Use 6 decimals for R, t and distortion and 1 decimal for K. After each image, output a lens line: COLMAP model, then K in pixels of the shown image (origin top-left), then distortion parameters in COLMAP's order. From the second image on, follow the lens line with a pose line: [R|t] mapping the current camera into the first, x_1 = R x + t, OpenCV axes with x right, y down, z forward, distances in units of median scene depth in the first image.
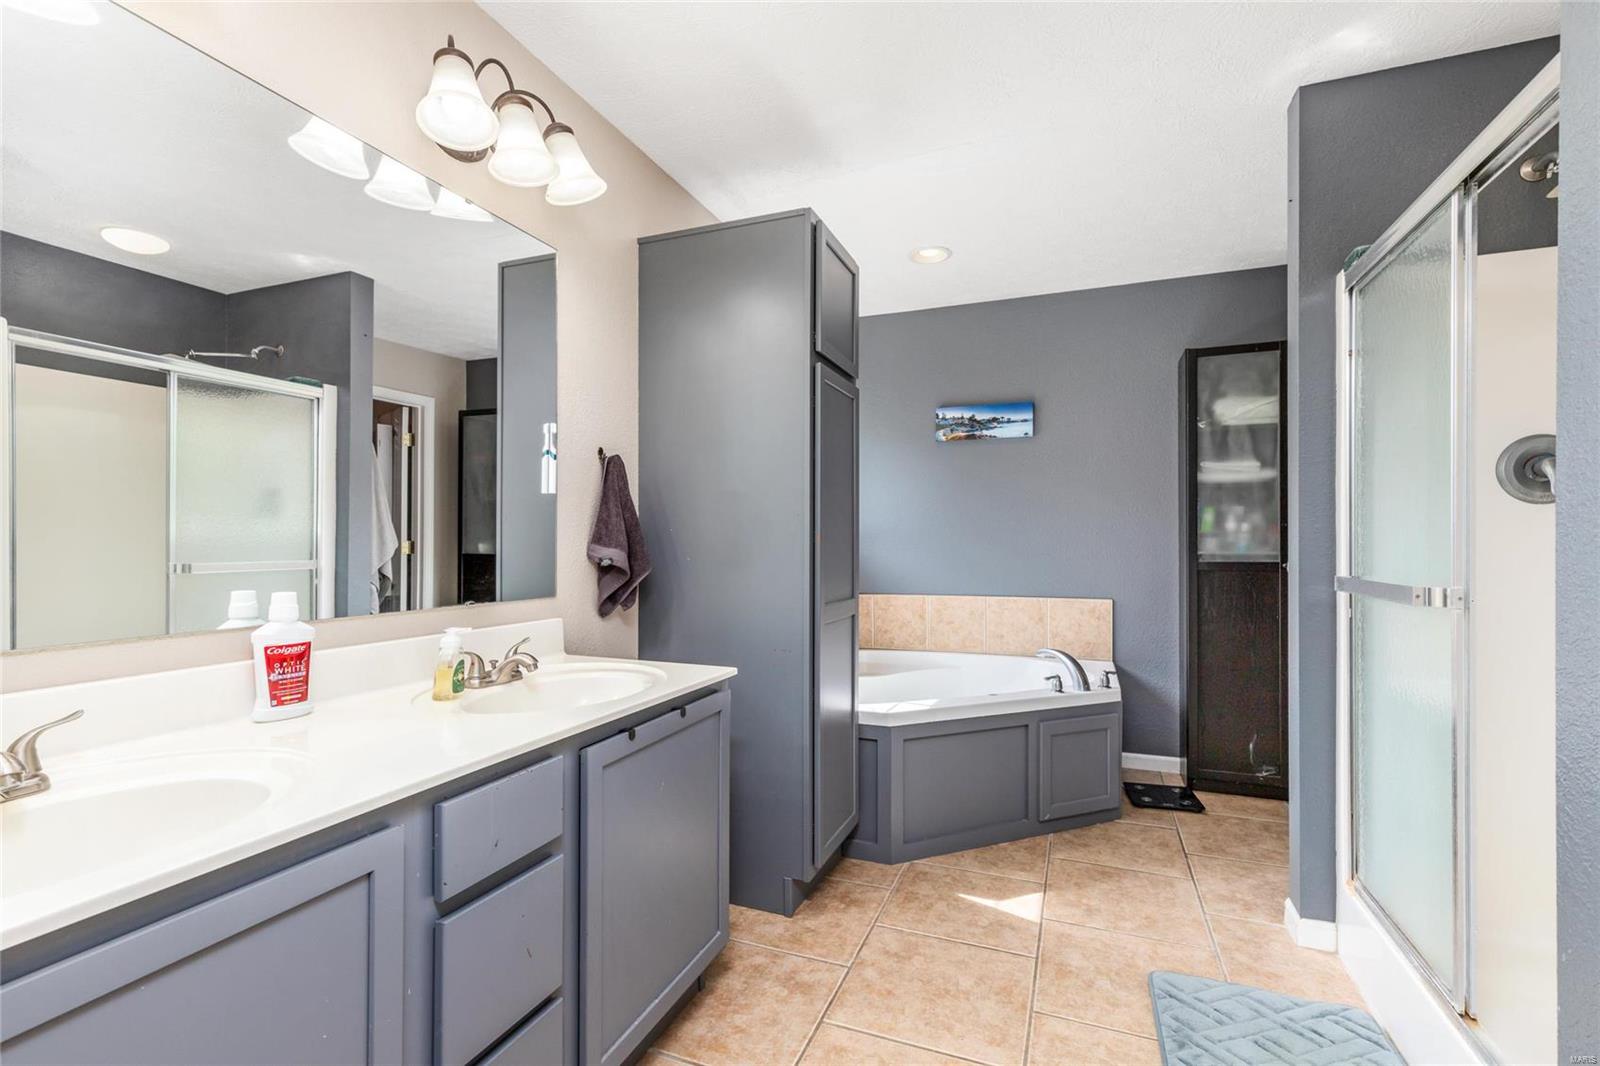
lens RADIAL K [[727.2, 0, 798.9], [0, 727.2, 535.6], [0, 0, 1]] dist [0.016225, -0.002509]
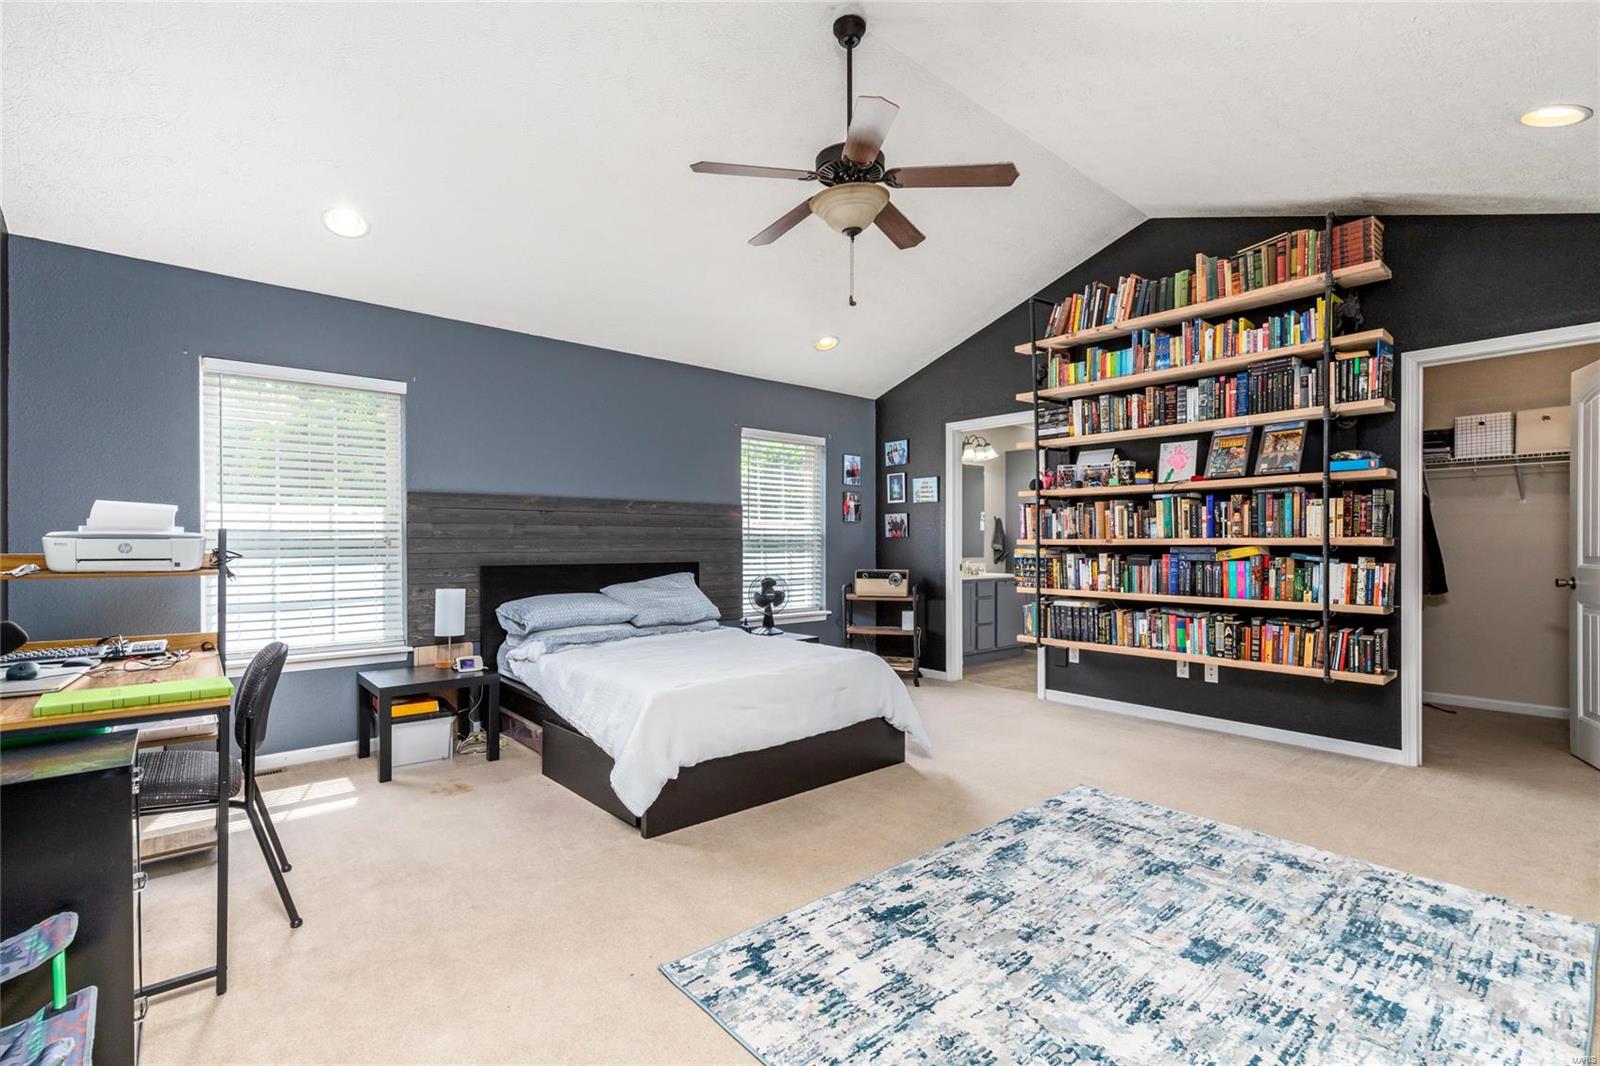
lens RADIAL K [[727.2, 0, 801.5], [0, 727.2, 540.3], [0, 0, 1]] dist [0.016225, -0.002509]
pose [[0.886142, -0.006879, -0.463363, 0.553165], [0.013498, 0.999849, 0.010970, -0.056201], [0.463217, -0.015976, 0.886101, -2.659318]]
